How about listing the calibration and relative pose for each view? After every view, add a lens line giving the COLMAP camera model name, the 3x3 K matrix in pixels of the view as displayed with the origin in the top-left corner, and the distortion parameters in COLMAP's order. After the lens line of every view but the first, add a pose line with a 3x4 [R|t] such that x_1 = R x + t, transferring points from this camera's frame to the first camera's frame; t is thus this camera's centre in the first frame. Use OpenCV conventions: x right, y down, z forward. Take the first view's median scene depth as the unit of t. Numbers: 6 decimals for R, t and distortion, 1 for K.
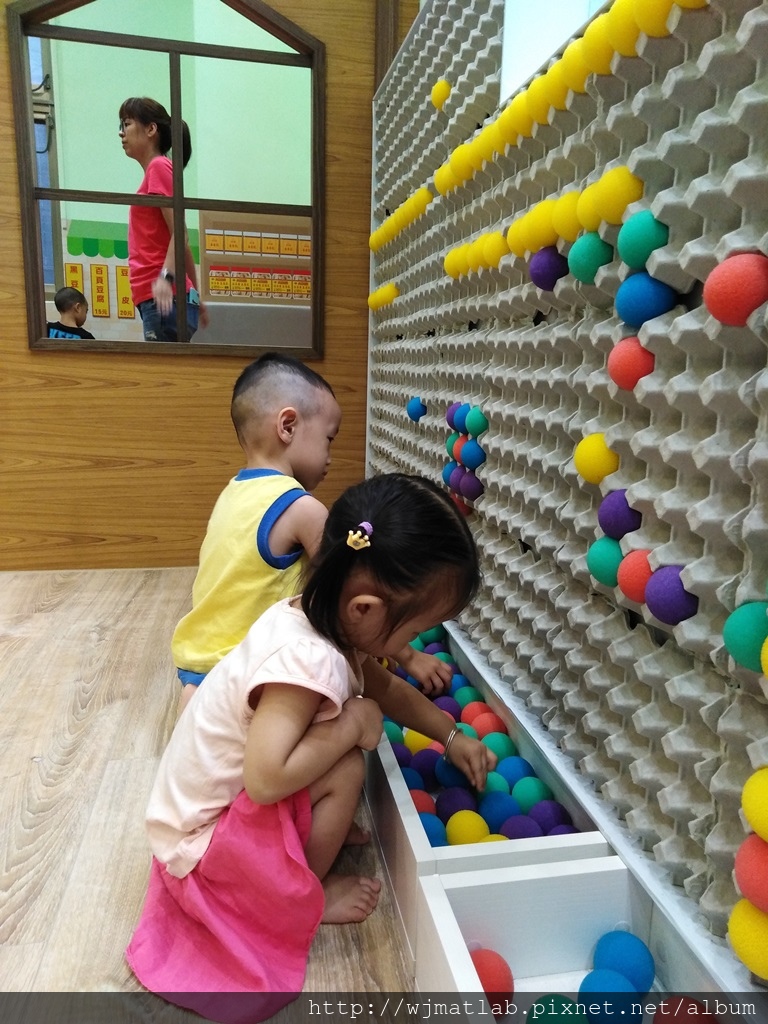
lens RADIAL K [[758.7, 0, 386.5], [0, 758.7, 510.0], [0, 0, 1]] dist [0.047943, -0.045547]
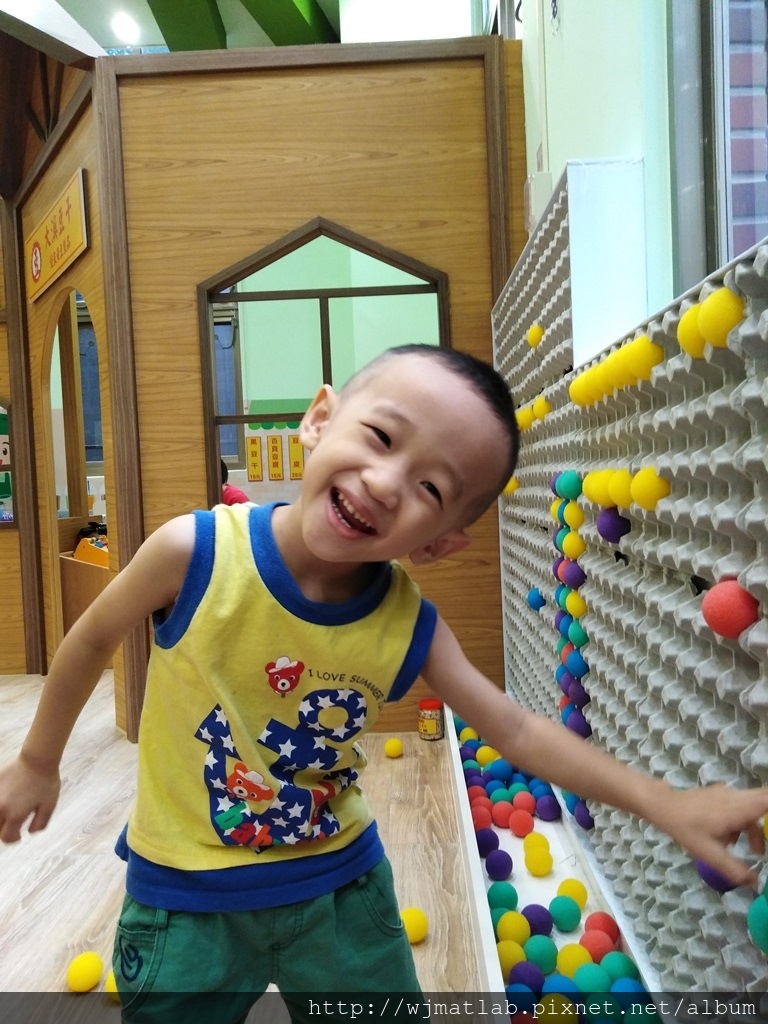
lens RADIAL K [[758.7, 0, 386.5], [0, 758.7, 510.0], [0, 0, 1]] dist [0.047943, -0.045547]
pose [[0.974350, -0.061091, -0.216586, 0.057894], [0.027664, 0.987663, -0.154130, -0.076952], [0.223330, 0.144185, 0.964020, -0.082325]]
